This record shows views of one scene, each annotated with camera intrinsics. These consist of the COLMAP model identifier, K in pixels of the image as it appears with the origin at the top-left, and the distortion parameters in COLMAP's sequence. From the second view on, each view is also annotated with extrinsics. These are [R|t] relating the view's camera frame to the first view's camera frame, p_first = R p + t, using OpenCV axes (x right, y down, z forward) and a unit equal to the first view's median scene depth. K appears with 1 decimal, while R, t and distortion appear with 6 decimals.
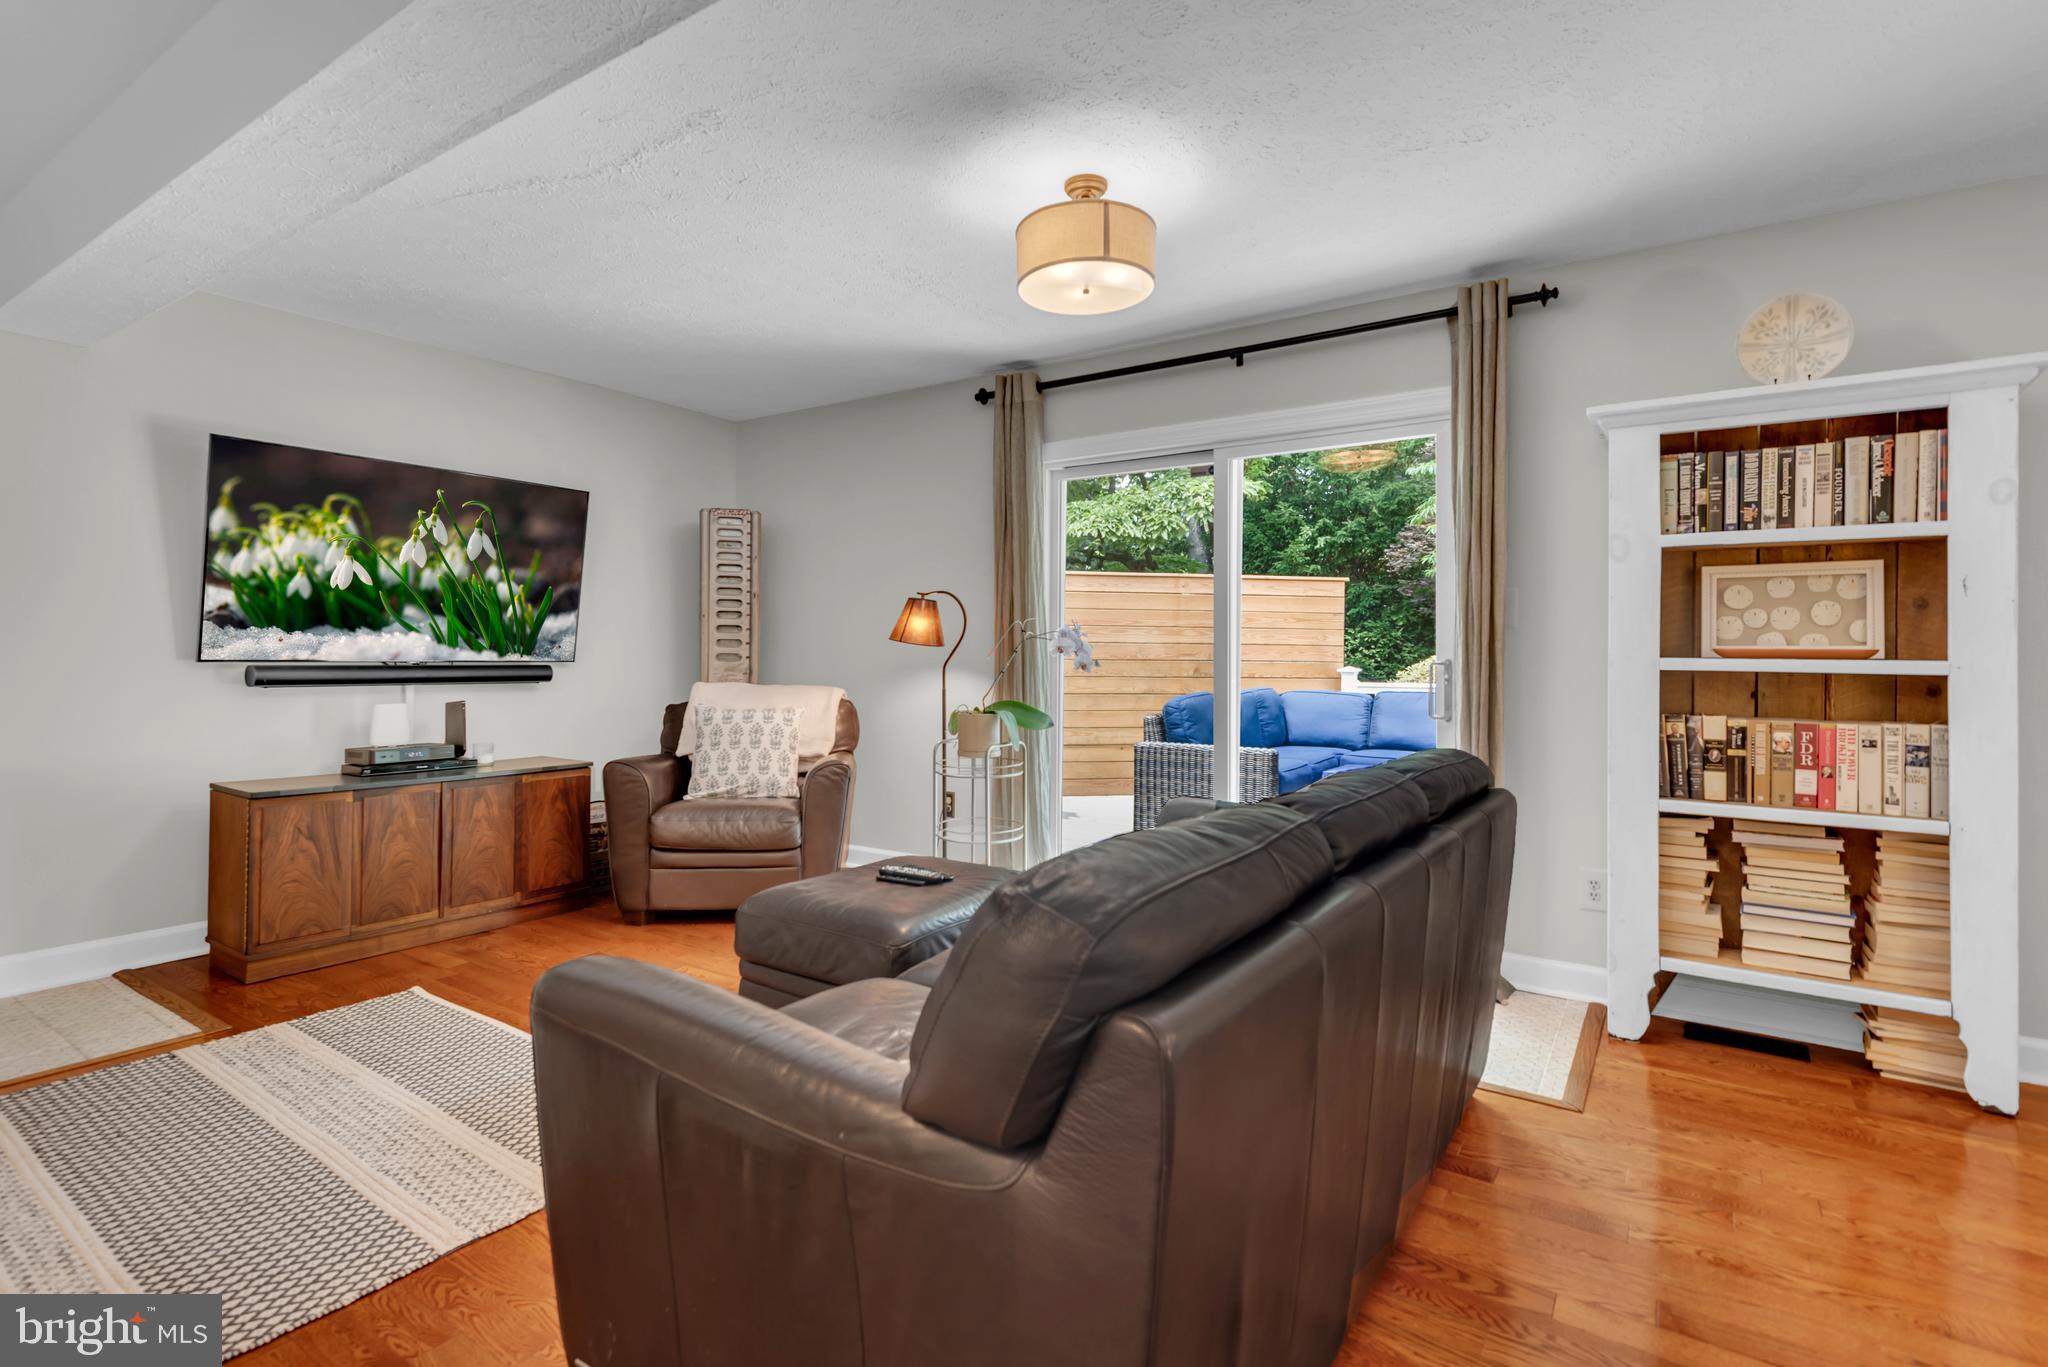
lens RADIAL K [[984.9, 0, 1006.5], [0, 984.9, 638.1], [0, 0, 1]] dist [0.037066, -0.016078]
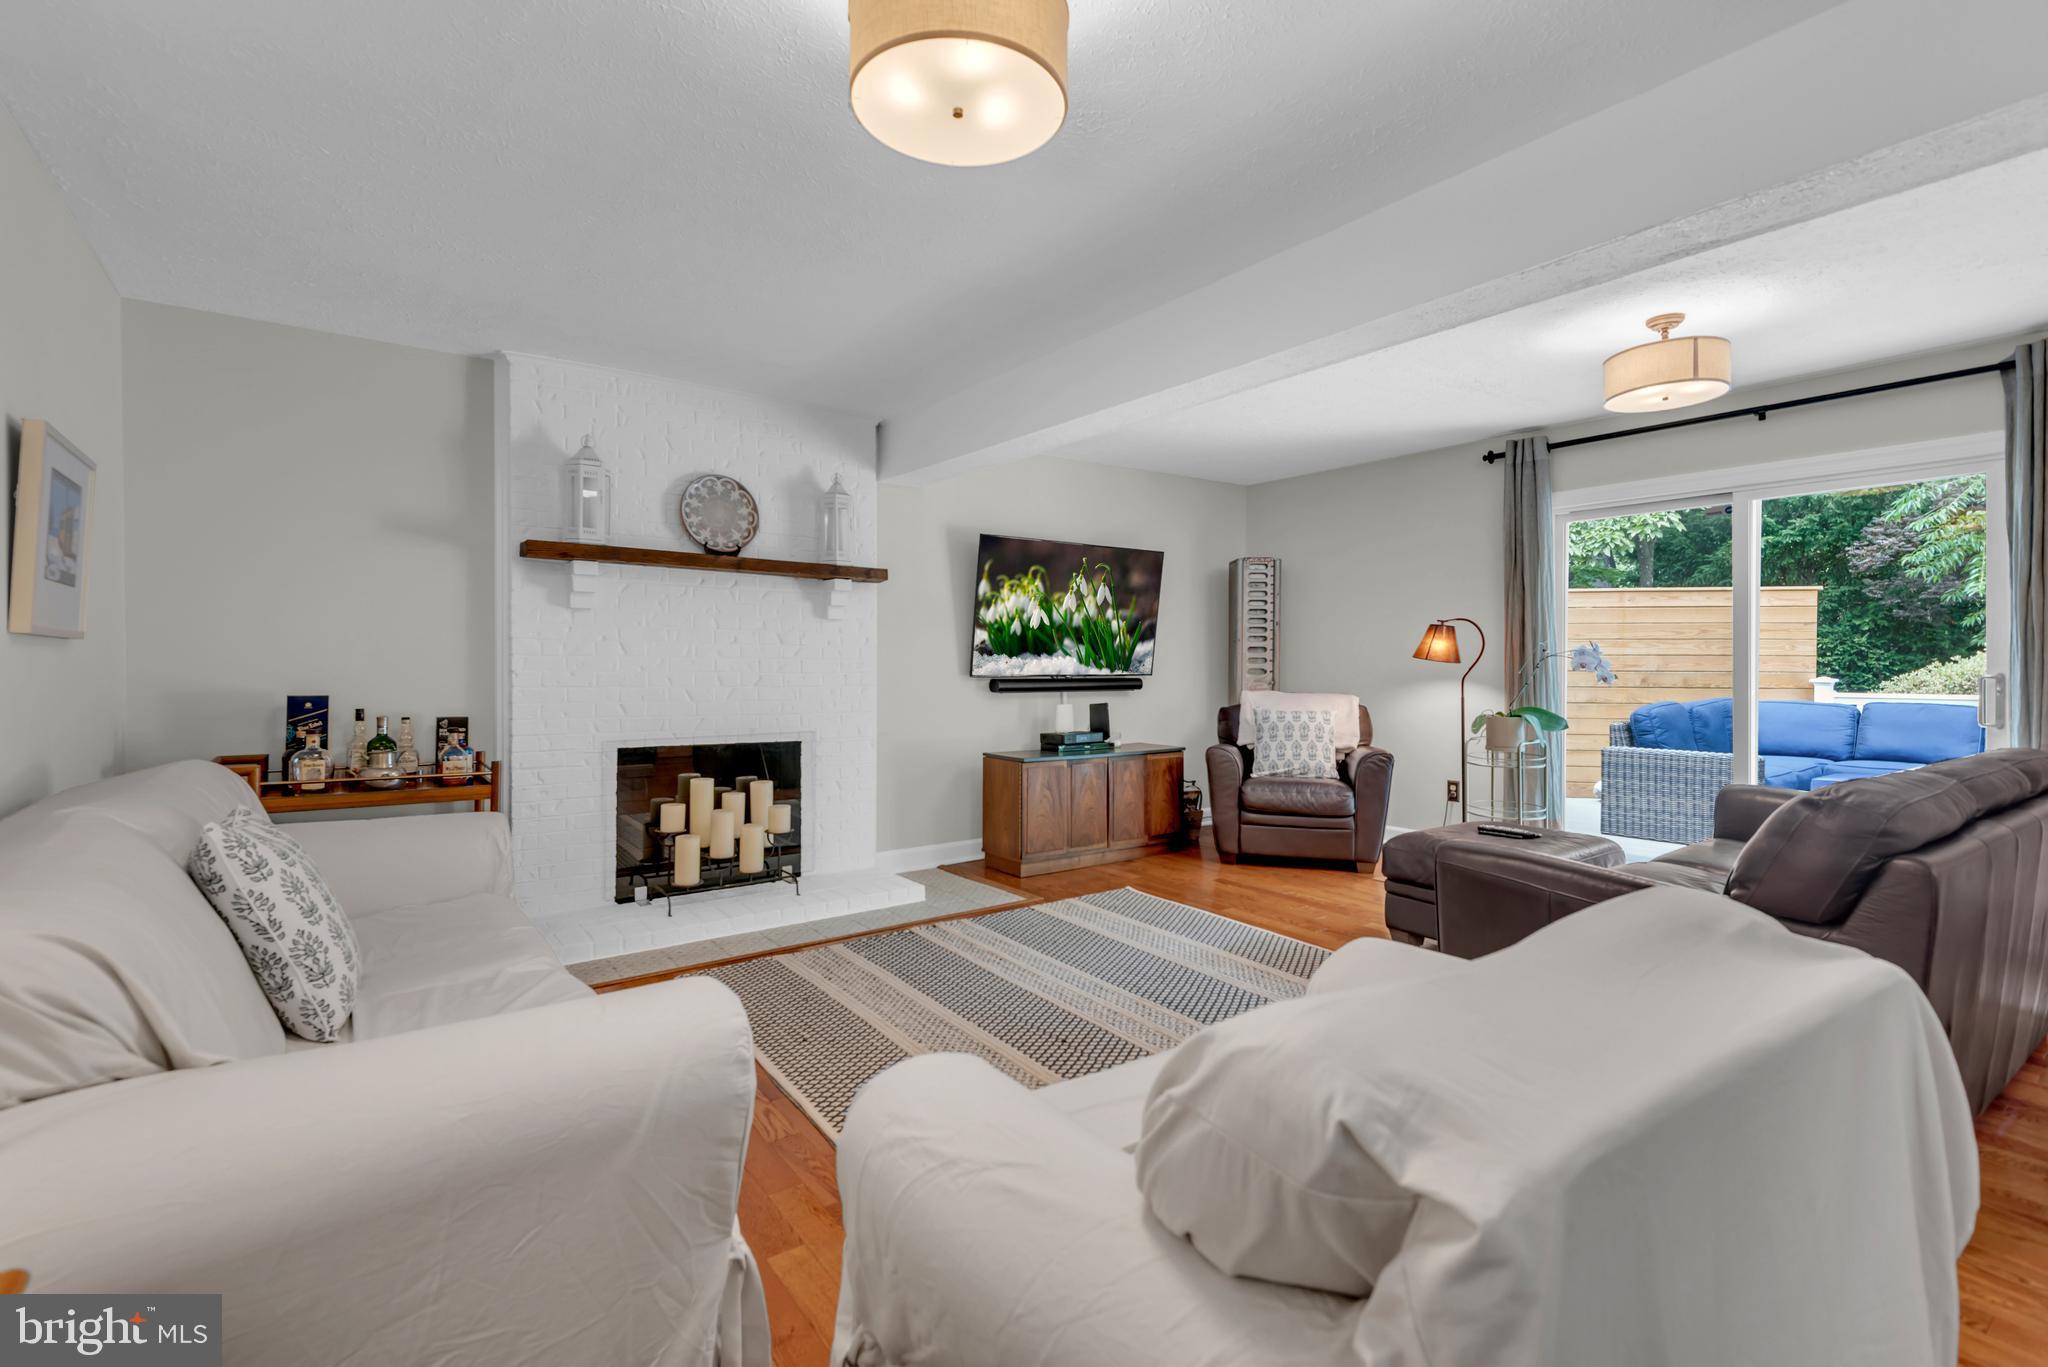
lens RADIAL K [[931.0, 0, 1010.6], [0, 931.0, 669.1], [0, 0, 1]] dist [0.040627, -0.021692]
pose [[0.943821, -0.004745, -0.330422, -0.223985], [0.011925, 0.999735, 0.019707, -0.014882], [0.330241, -0.022541, 0.943628, -0.331761]]
